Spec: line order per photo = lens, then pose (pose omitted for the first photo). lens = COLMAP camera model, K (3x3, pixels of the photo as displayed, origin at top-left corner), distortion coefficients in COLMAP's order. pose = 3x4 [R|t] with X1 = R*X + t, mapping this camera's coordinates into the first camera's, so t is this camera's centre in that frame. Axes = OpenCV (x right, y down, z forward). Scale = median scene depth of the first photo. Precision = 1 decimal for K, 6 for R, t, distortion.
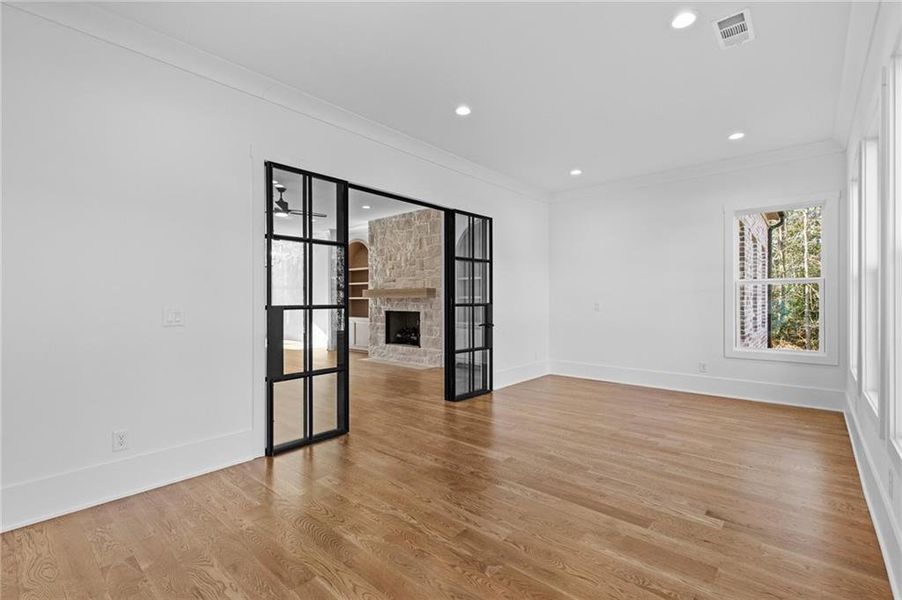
lens RADIAL K [[407.5, 0, 456.2], [0, 407.5, 304.8], [0, 0, 1]] dist [0.012866, -0.000869]
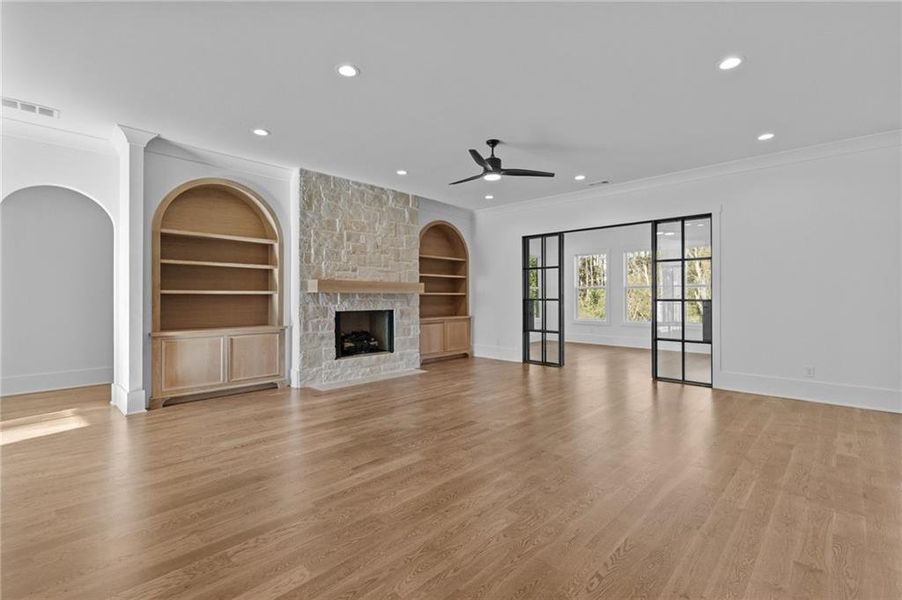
lens RADIAL K [[407.5, 0, 454.7], [0, 407.5, 296.7], [0, 0, 1]] dist [0.012866, -0.000869]
pose [[0.040675, -0.001104, 0.999172, -0.881754], [0.013097, 0.999914, 0.000571, -0.008616], [-0.999087, 0.013063, 0.040686, 0.793803]]
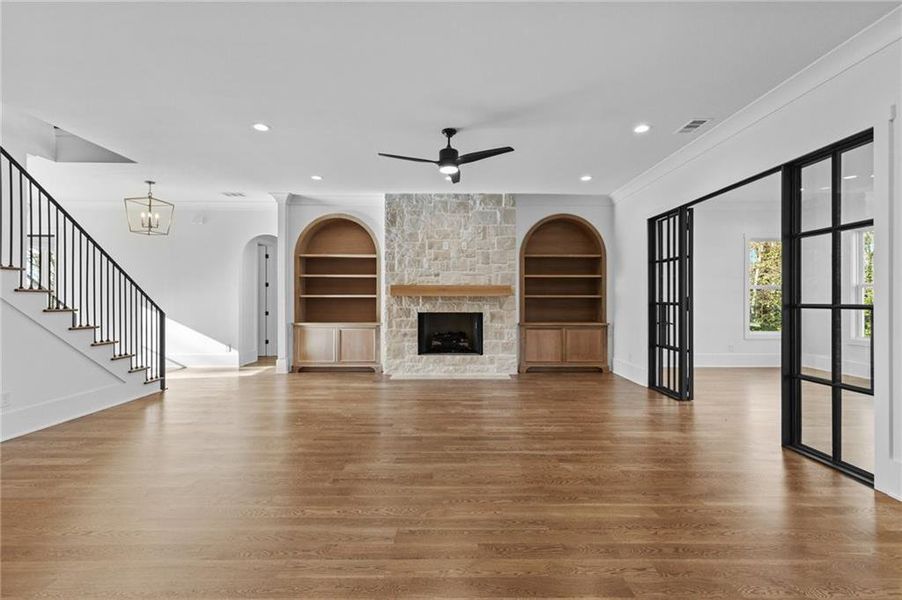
lens RADIAL K [[407.5, 0, 453.9], [0, 407.5, 299.8], [0, 0, 1]] dist [0.012866, -0.000869]
pose [[0.747286, -0.000008, 0.664502, -0.662540], [0.007903, 0.999929, -0.008876, -0.002533], [-0.664455, 0.011885, 0.747234, 0.380943]]
